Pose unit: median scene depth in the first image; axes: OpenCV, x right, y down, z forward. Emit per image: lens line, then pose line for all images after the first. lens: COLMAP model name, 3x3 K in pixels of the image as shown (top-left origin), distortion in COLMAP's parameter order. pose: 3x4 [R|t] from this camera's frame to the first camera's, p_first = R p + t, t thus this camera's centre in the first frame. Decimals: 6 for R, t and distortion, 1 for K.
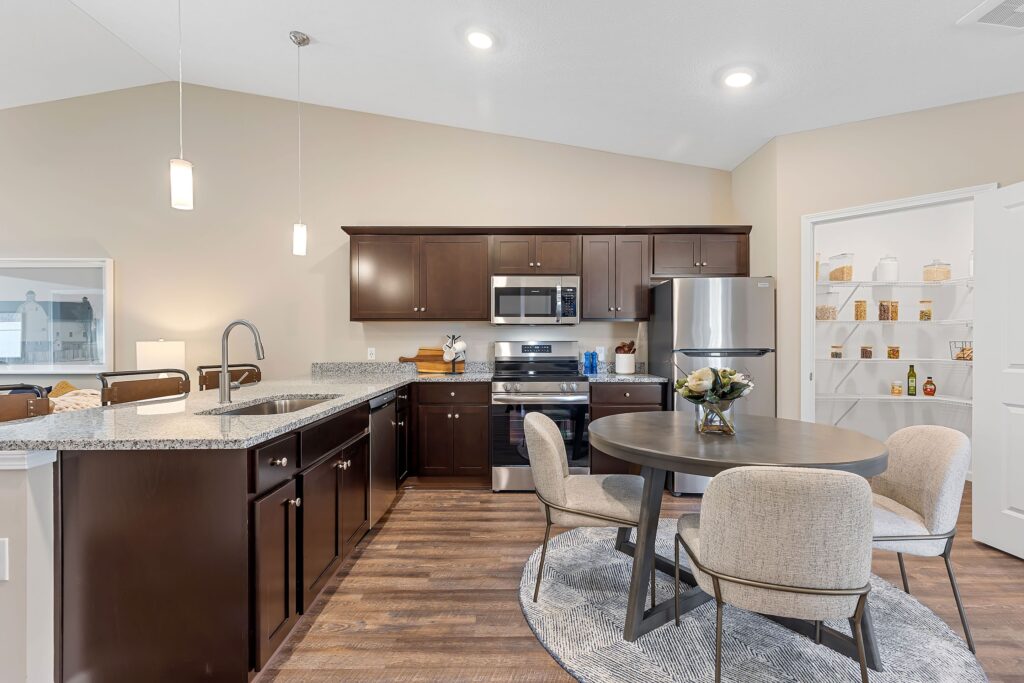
lens RADIAL K [[465.3, 0, 507.1], [0, 465.3, 345.7], [0, 0, 1]] dist [0.007317, -0.000880]
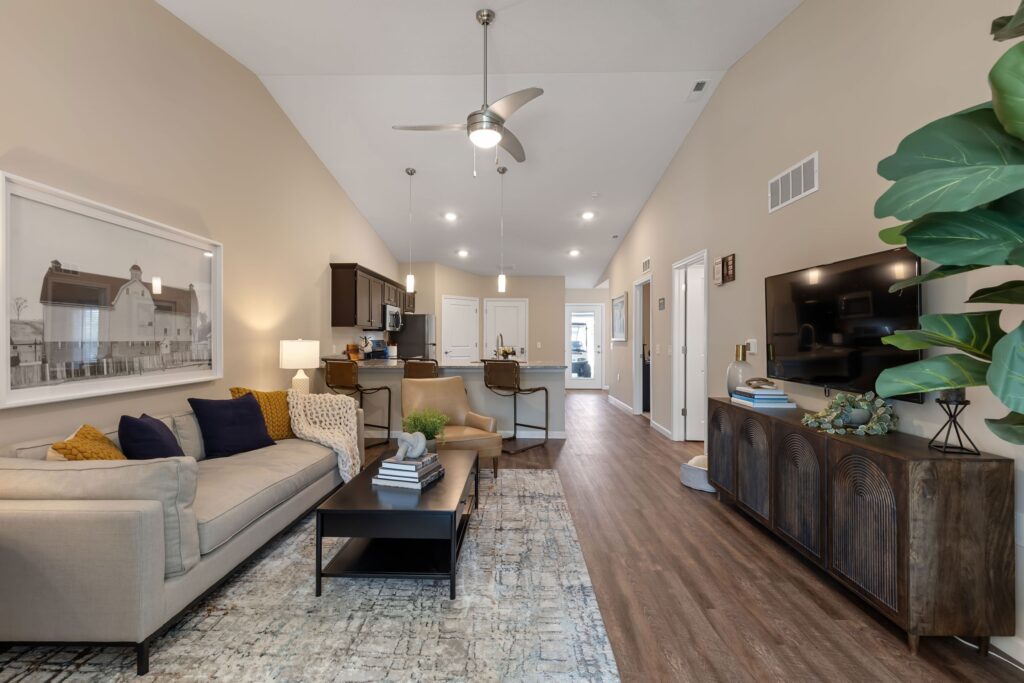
lens RADIAL K [[465.3, 0, 508.3], [0, 465.3, 339.7], [0, 0, 1]] dist [0.007317, -0.000880]
pose [[0.003587, -0.001400, 0.999993, -1.845140], [-0.007749, 0.999969, 0.001428, -0.018092], [-0.999964, -0.007754, 0.003576, 0.512909]]
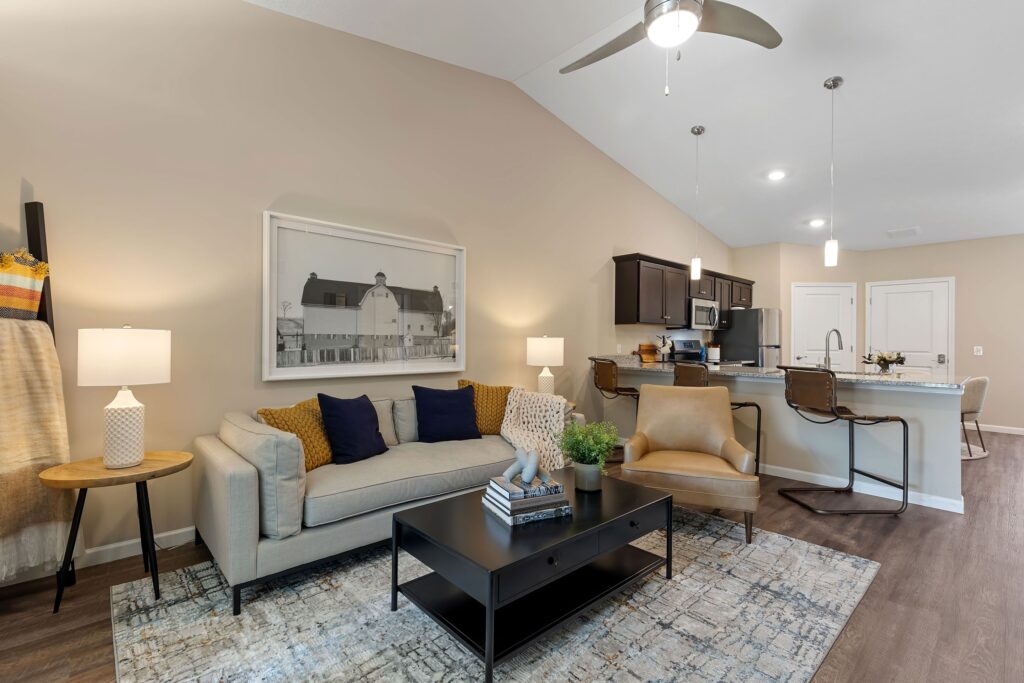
lens RADIAL K [[465.3, 0, 505.9], [0, 465.3, 341.3], [0, 0, 1]] dist [0.007317, -0.000880]
pose [[0.731861, 0.006082, 0.681427, -1.544330], [-0.012218, 0.999917, 0.004198, -0.004680], [-0.681344, -0.011398, 0.731874, 0.287867]]
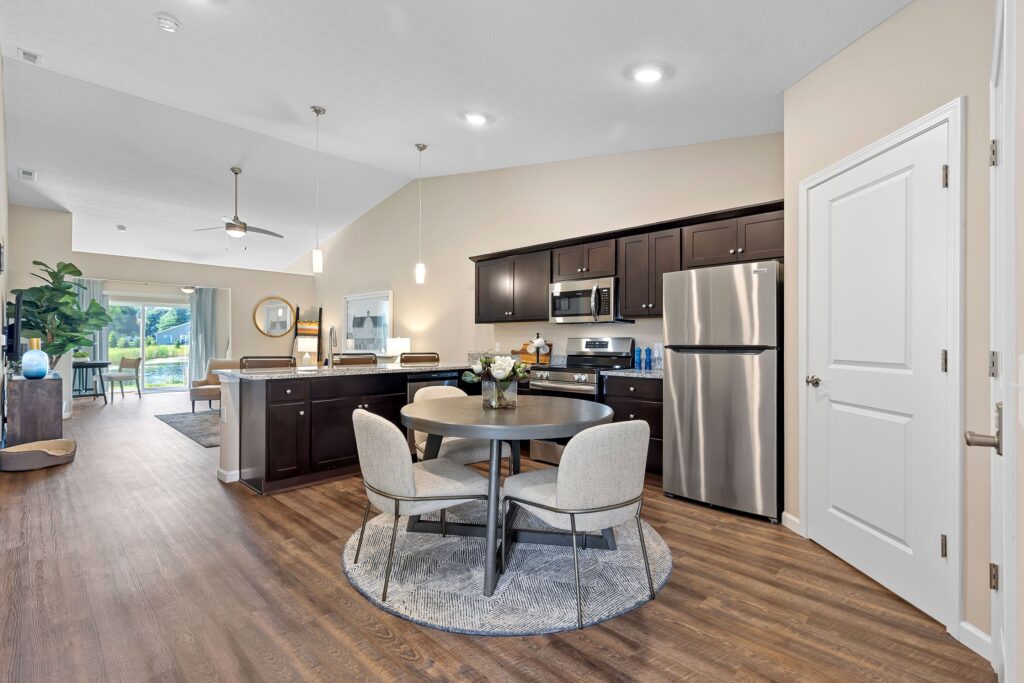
lens RADIAL K [[465.3, 0, 503.7], [0, 465.3, 341.5], [0, 0, 1]] dist [0.007317, -0.000880]
pose [[0.720121, 0.003788, -0.693838, 0.716853], [-0.001546, 0.999991, 0.003855, -0.003776], [0.693847, -0.001703, 0.720120, 0.046694]]
